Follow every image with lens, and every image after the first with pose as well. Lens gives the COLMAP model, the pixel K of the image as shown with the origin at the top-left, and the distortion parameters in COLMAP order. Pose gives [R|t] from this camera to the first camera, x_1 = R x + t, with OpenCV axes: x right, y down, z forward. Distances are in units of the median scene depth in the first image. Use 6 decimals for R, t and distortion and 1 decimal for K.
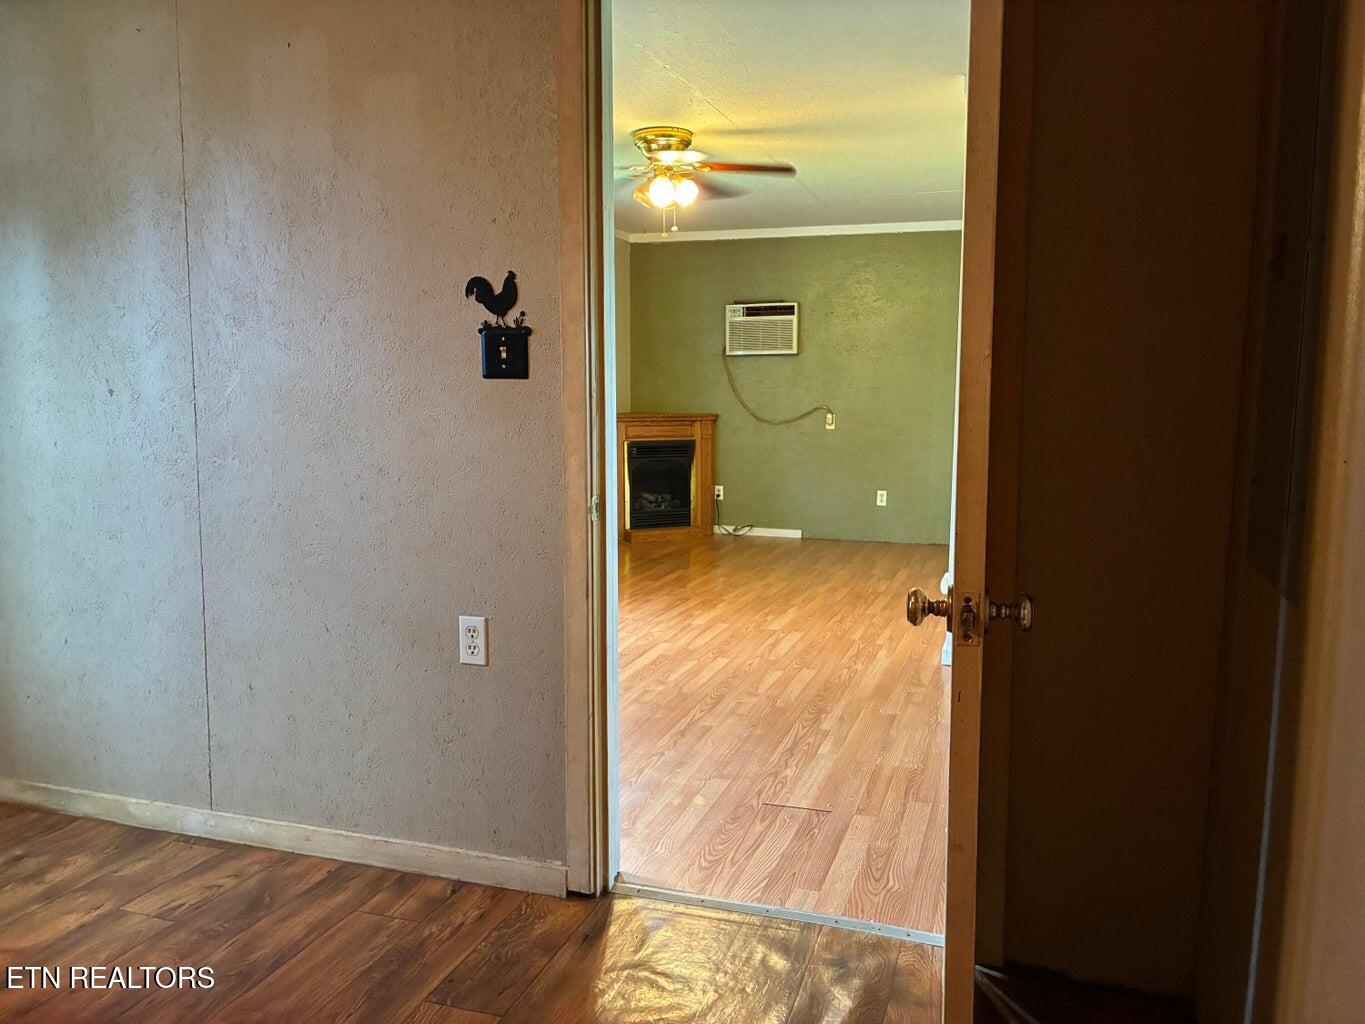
lens RADIAL K [[1045.5, 0, 675.0], [0, 1045.5, 517.7], [0, 0, 1]] dist [0.031854, -0.035842]
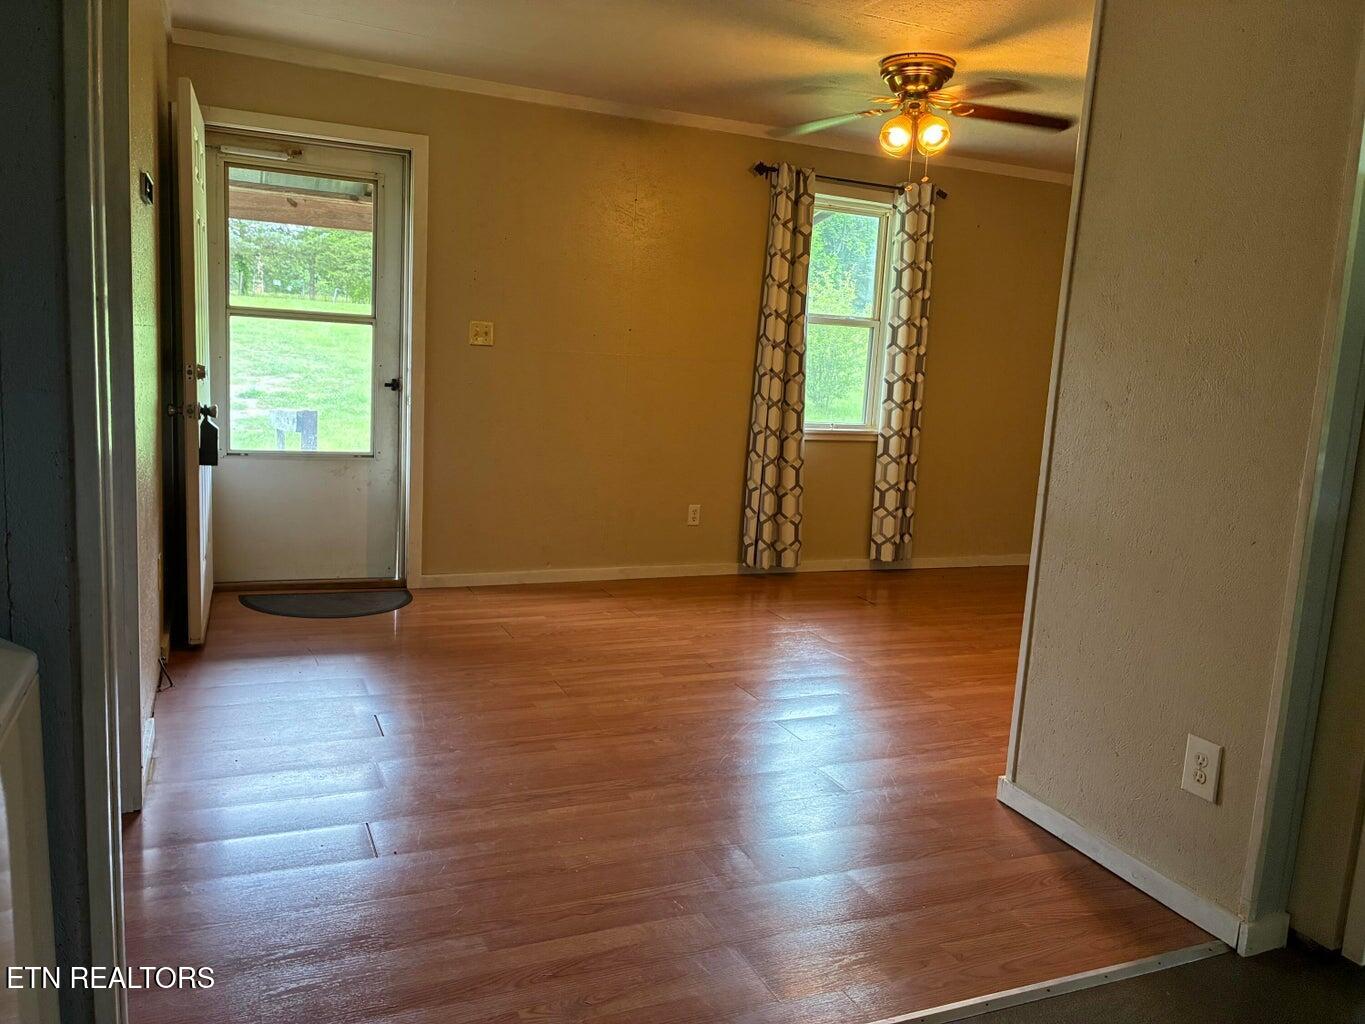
lens RADIAL K [[1045.5, 0, 684.3], [0, 1045.5, 501.2], [0, 0, 1]] dist [0.031854, -0.035842]
pose [[0.680928, 0.139270, -0.718986, 0.314319], [-0.143424, 0.988100, 0.055566, -0.030183], [0.718169, 0.065283, 0.692800, 0.205320]]
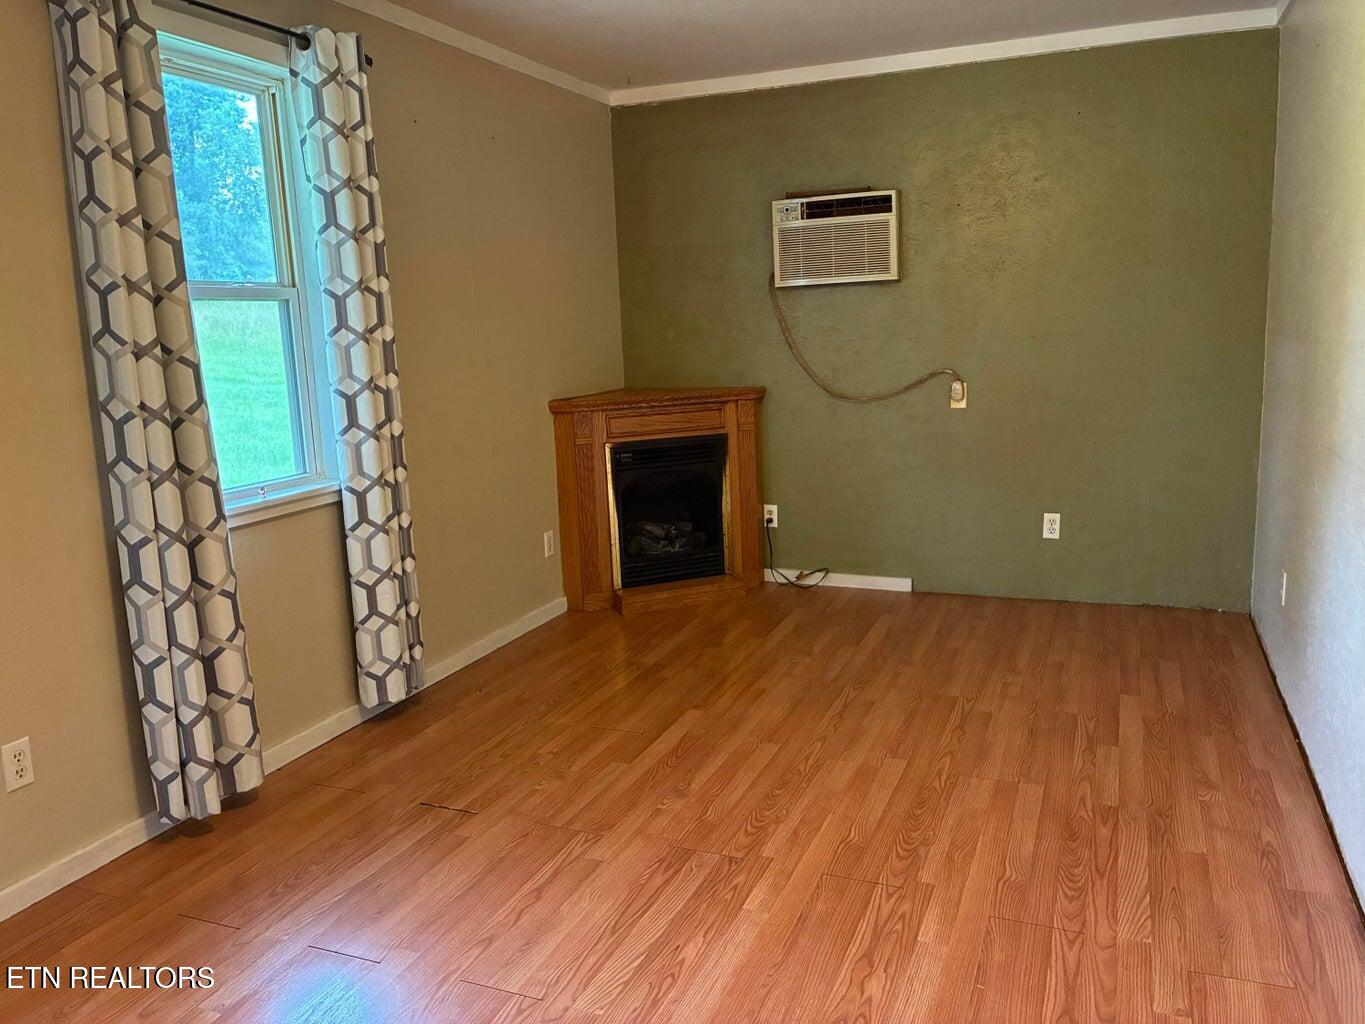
lens RADIAL K [[1045.5, 0, 683.7], [0, 1045.5, 500.9], [0, 0, 1]] dist [0.031854, -0.035842]
pose [[0.997374, -0.030035, -0.065908, 0.033069], [0.033278, 0.998260, 0.048677, -0.066482], [0.064331, -0.050743, 0.996638, 0.406736]]
